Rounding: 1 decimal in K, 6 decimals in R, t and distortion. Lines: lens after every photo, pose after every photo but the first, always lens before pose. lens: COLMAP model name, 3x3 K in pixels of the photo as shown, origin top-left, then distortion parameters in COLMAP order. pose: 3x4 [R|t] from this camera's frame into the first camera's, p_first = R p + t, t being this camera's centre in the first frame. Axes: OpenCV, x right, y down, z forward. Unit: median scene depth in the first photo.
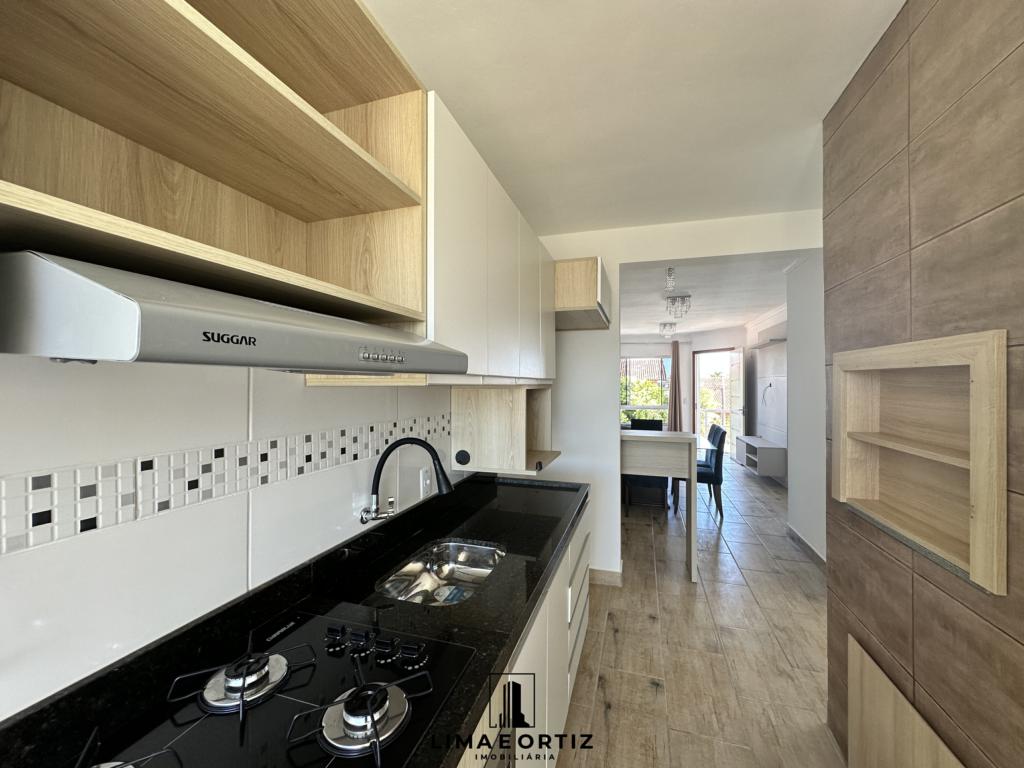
lens RADIAL K [[407.7, 0, 512.0], [0, 407.7, 384.0], [0, 0, 1]] dist [-0.001877, 0.000222]
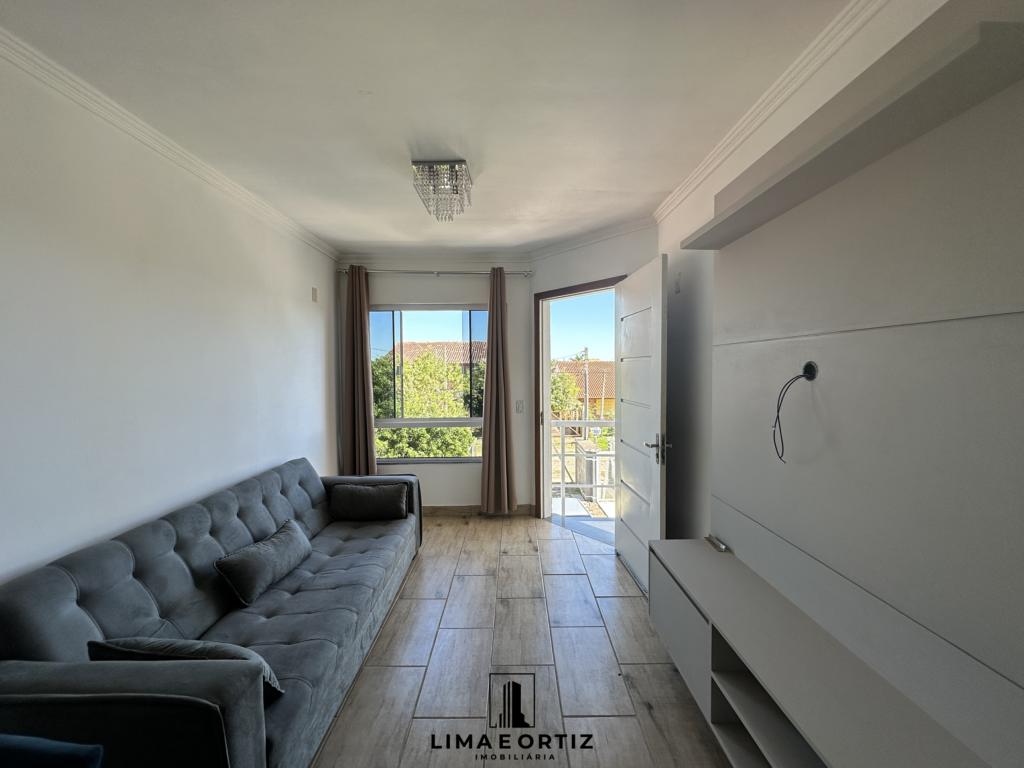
lens RADIAL K [[407.7, 0, 512.0], [0, 407.7, 384.0], [0, 0, 1]] dist [-0.001877, 0.000222]
pose [[0.967014, -0.021576, 0.253808, 0.308183], [0.013613, 0.999360, 0.033086, -0.000982], [-0.254359, -0.028539, 0.966689, 0.591045]]
